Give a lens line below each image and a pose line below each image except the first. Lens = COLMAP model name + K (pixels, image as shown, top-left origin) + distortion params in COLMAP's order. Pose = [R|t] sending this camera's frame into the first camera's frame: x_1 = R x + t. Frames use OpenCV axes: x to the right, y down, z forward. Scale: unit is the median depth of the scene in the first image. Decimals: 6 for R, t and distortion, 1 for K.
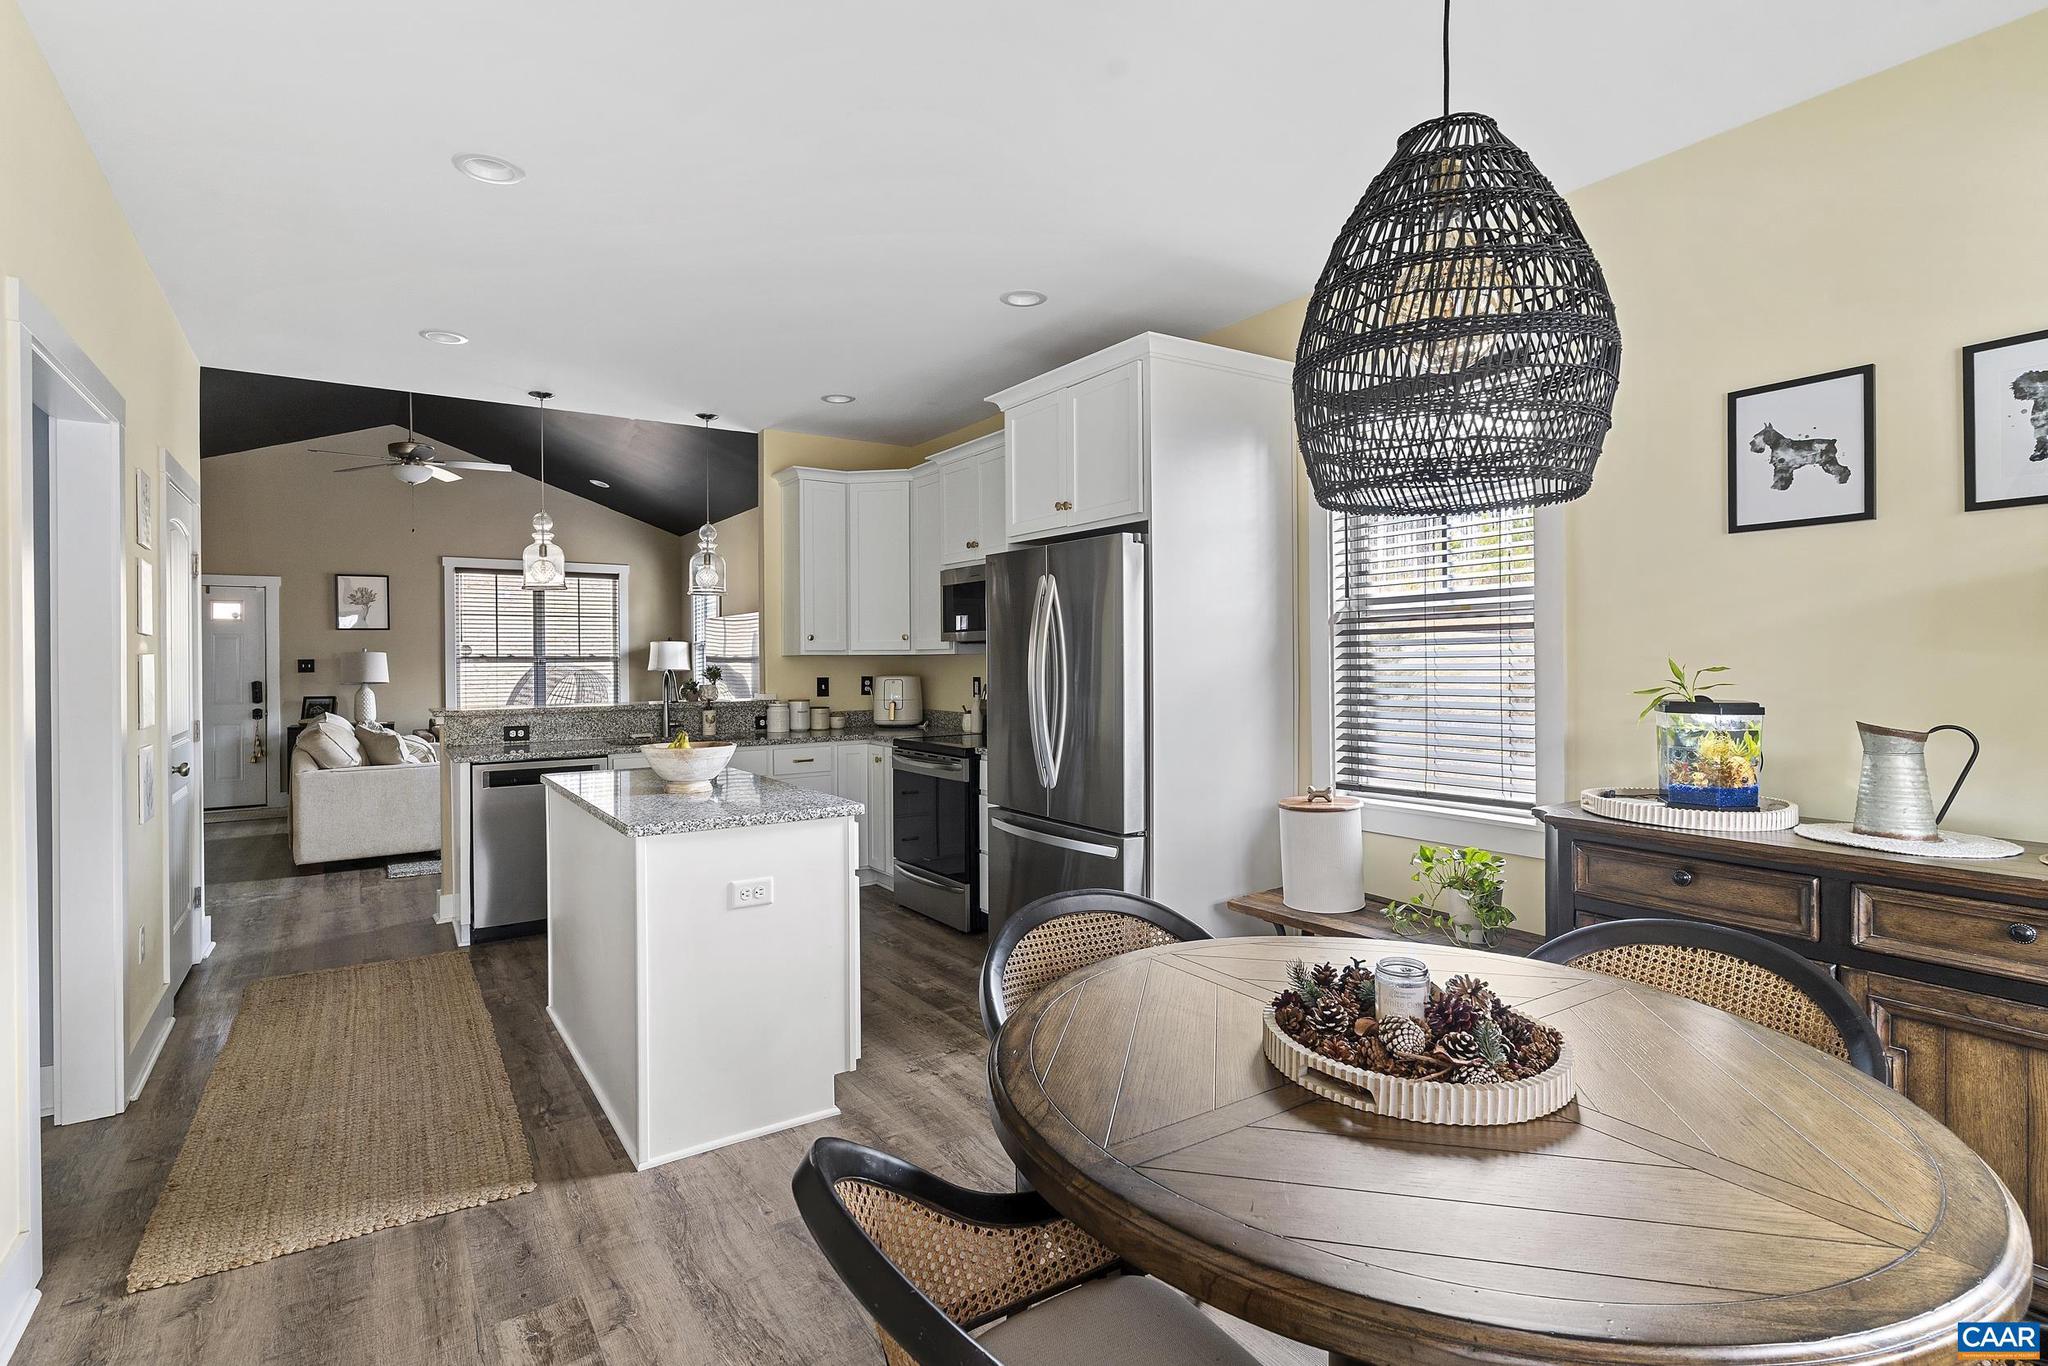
lens RADIAL K [[989.5, 0, 1025.1], [0, 989.5, 671.2], [0, 0, 1]] dist [0.004314, -0.001412]
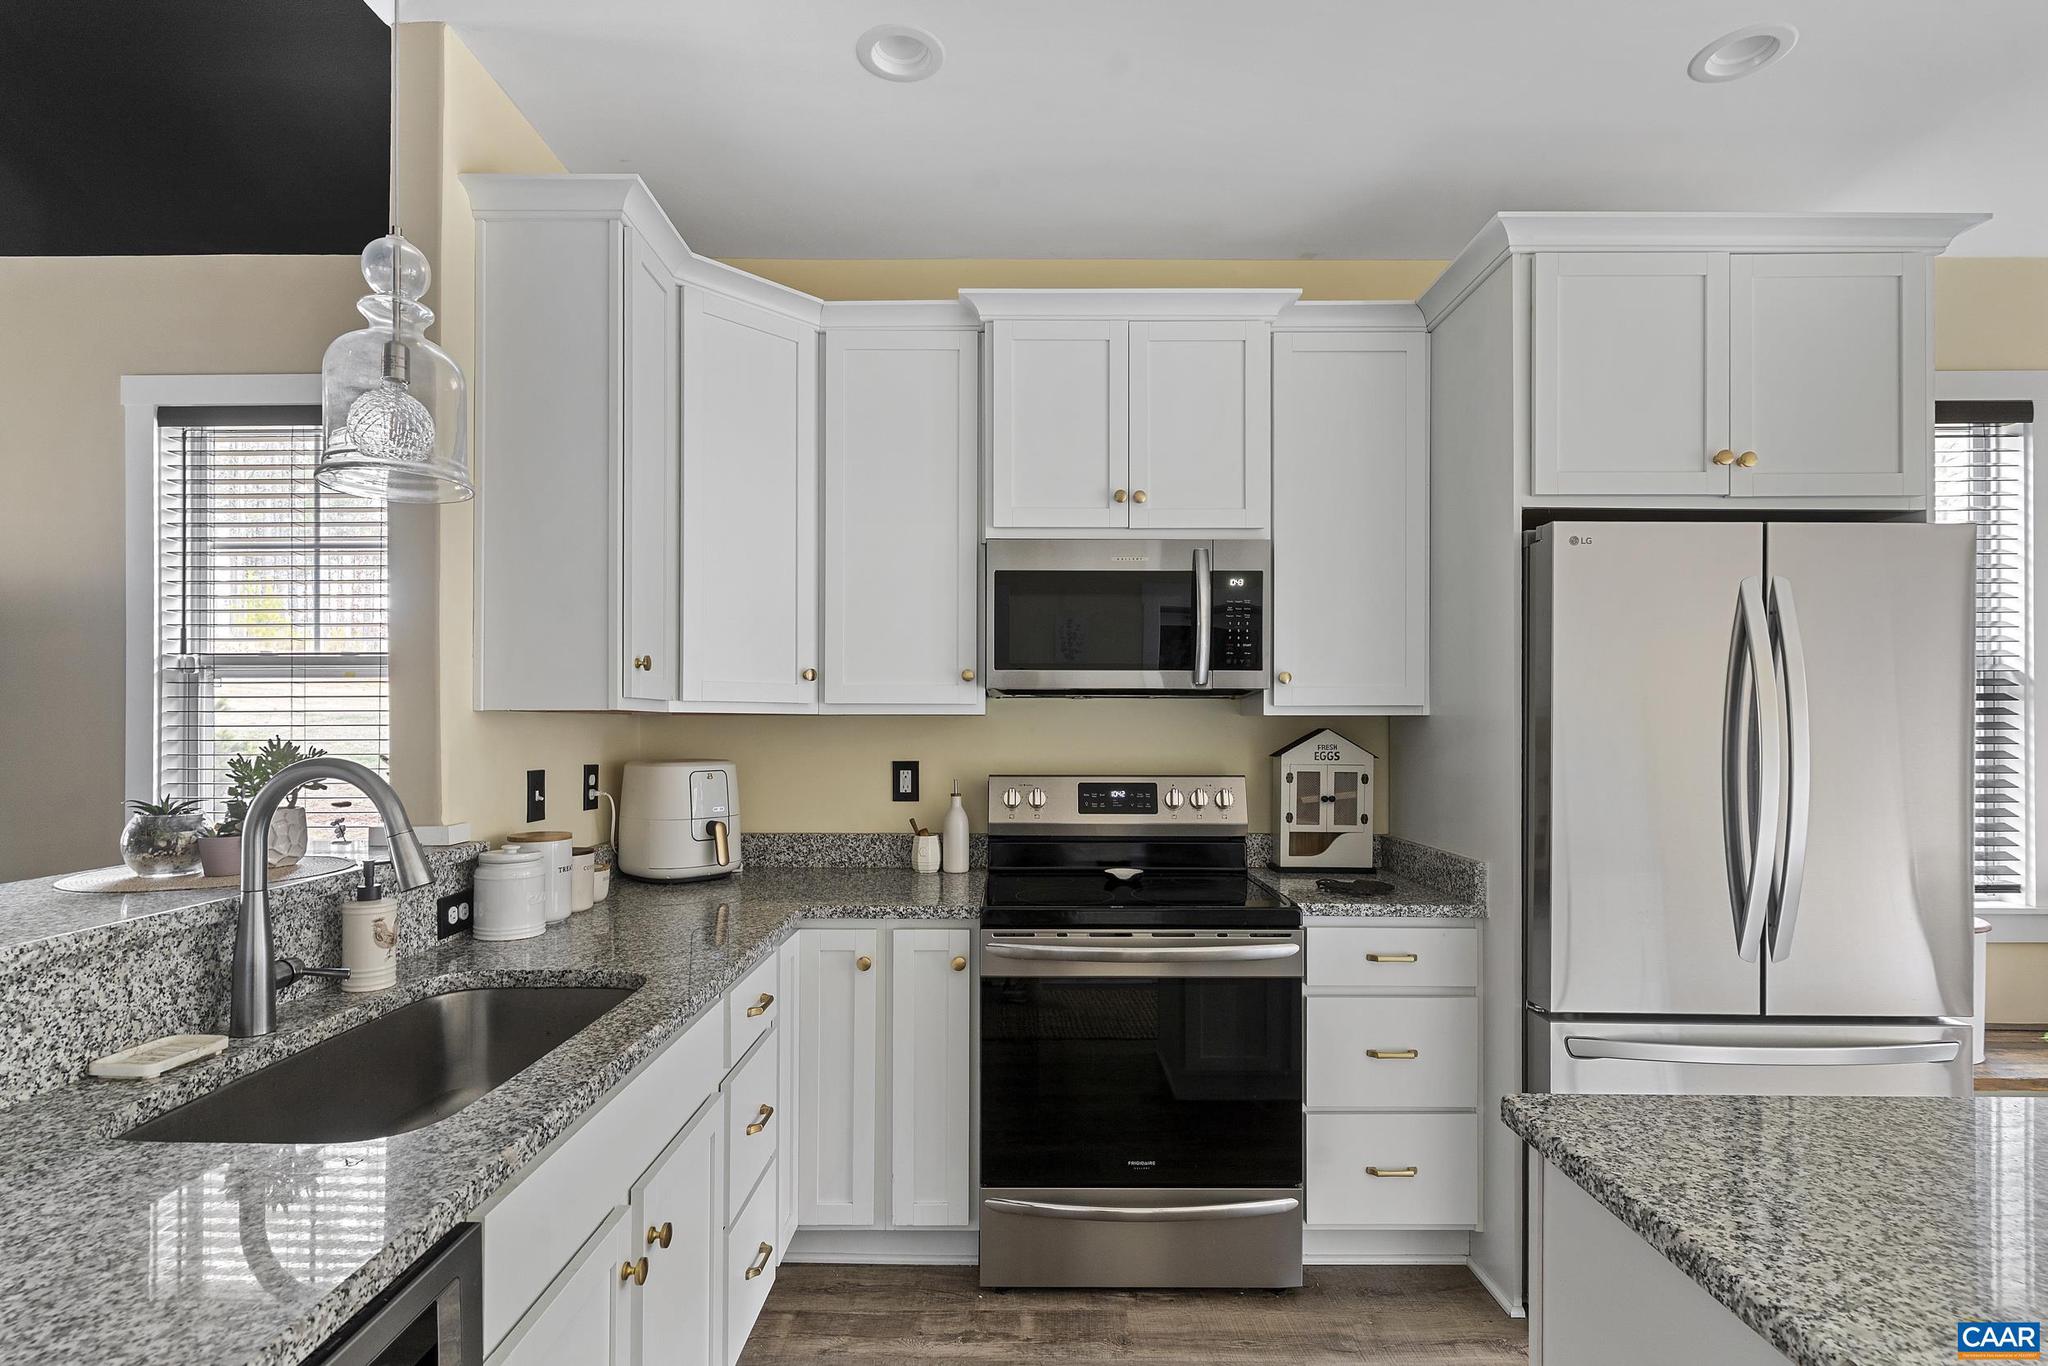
lens RADIAL K [[989.5, 0, 1024.5], [0, 989.5, 722.8], [0, 0, 1]] dist [0.004314, -0.001412]
pose [[0.561182, 0.010526, 0.827625, -0.434538], [0.005640, 0.999847, -0.016540, -0.005000], [-0.827673, 0.013950, 0.561037, 0.667532]]
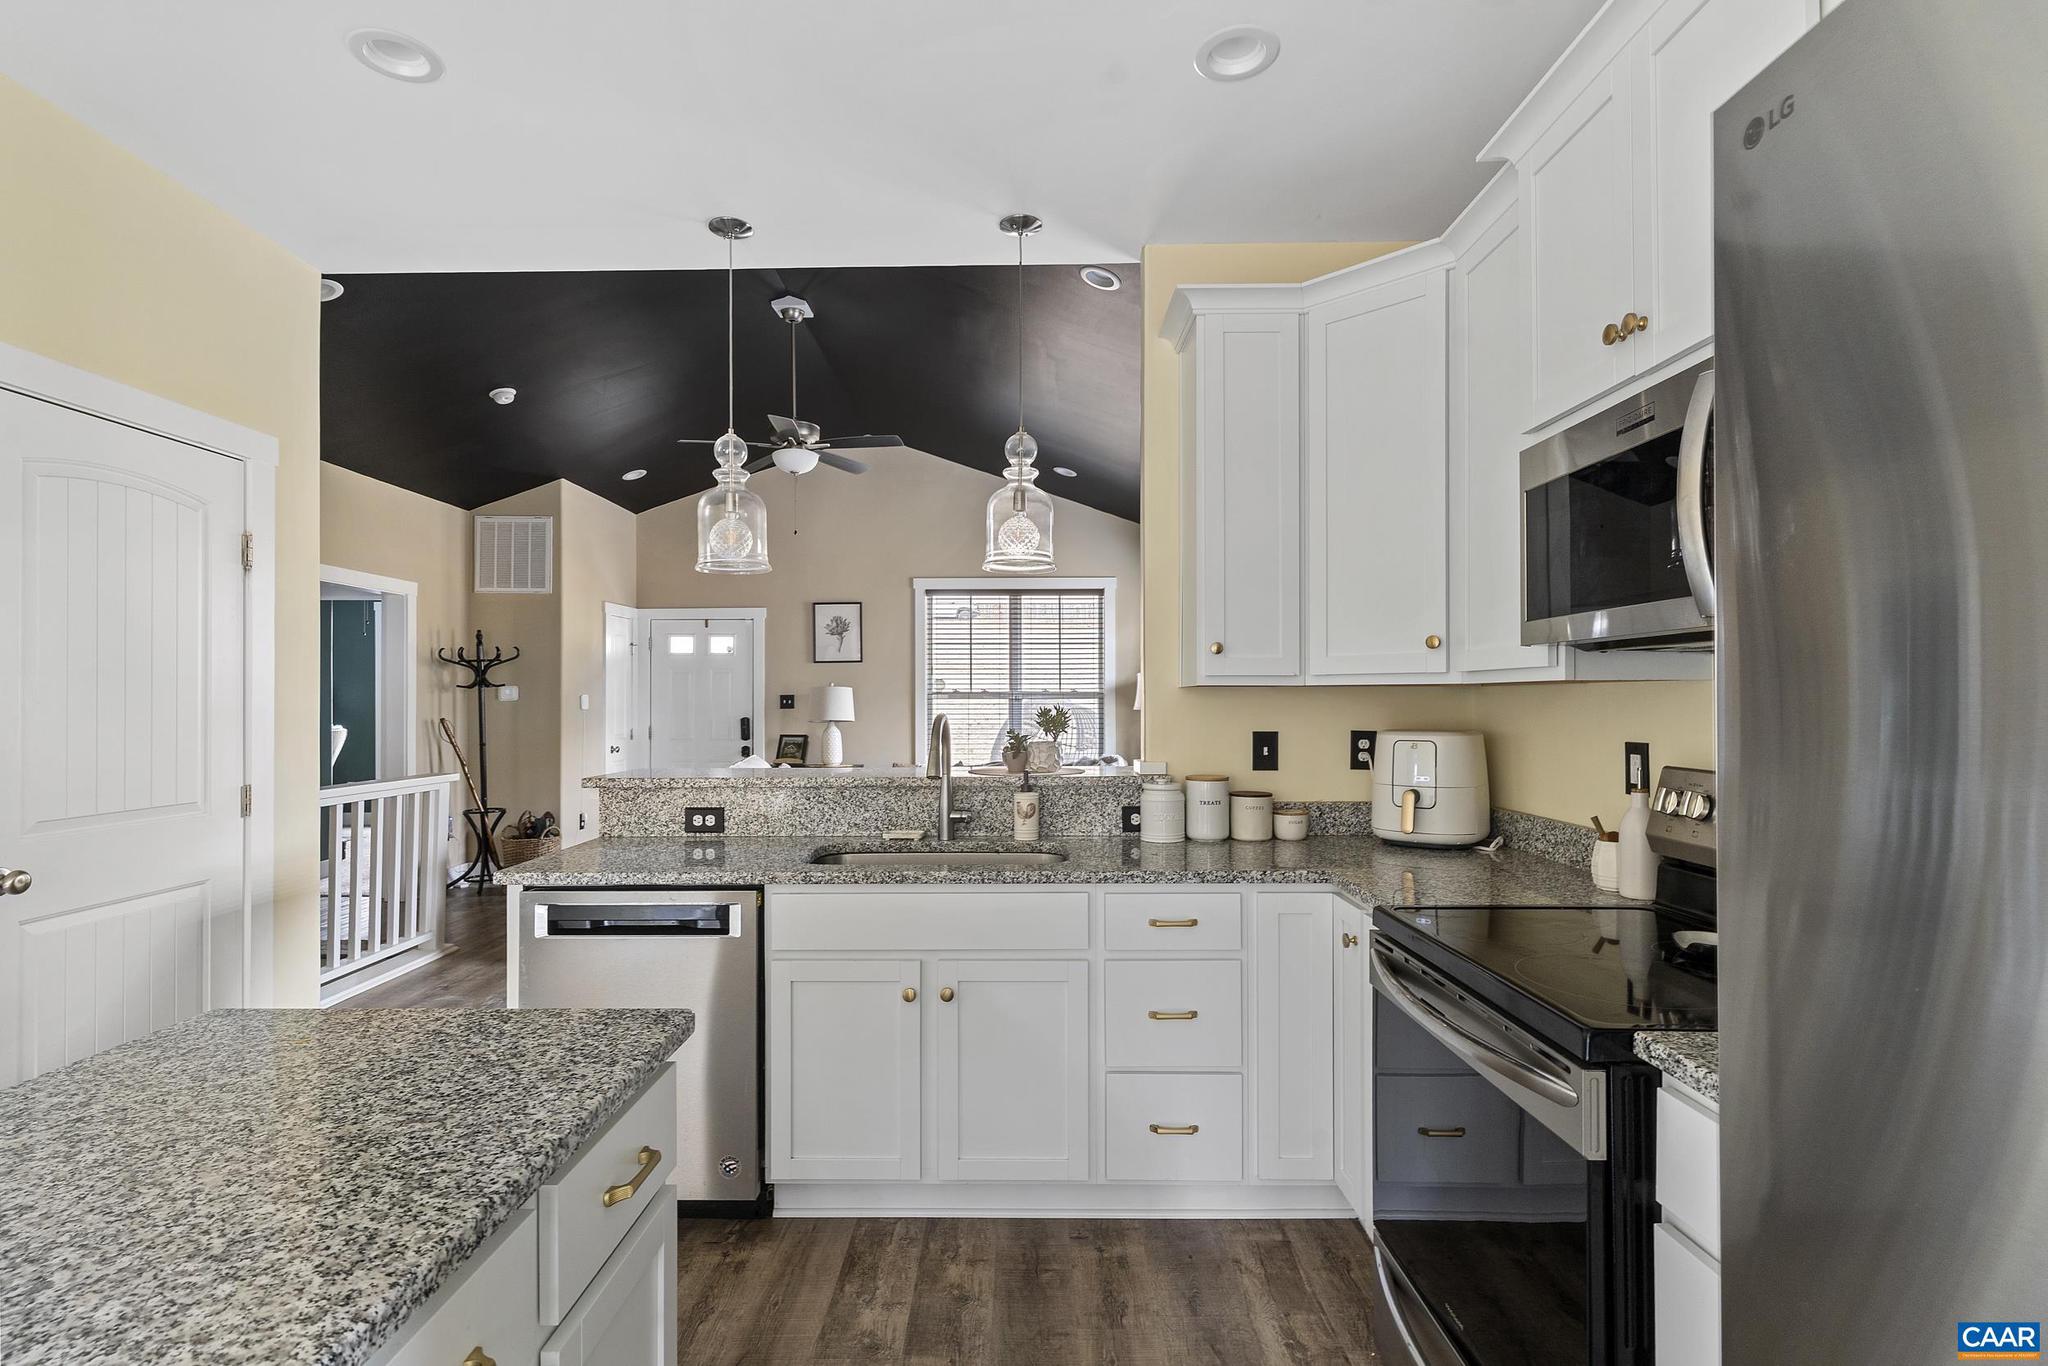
lens RADIAL K [[989.5, 0, 1013.5], [0, 989.5, 693.8], [0, 0, 1]] dist [0.004314, -0.001412]
pose [[0.822494, 0.001411, -0.568772, -0.029359], [-0.010059, 0.999877, -0.012065, -0.005653], [0.568685, 0.015645, 0.822407, 0.552771]]
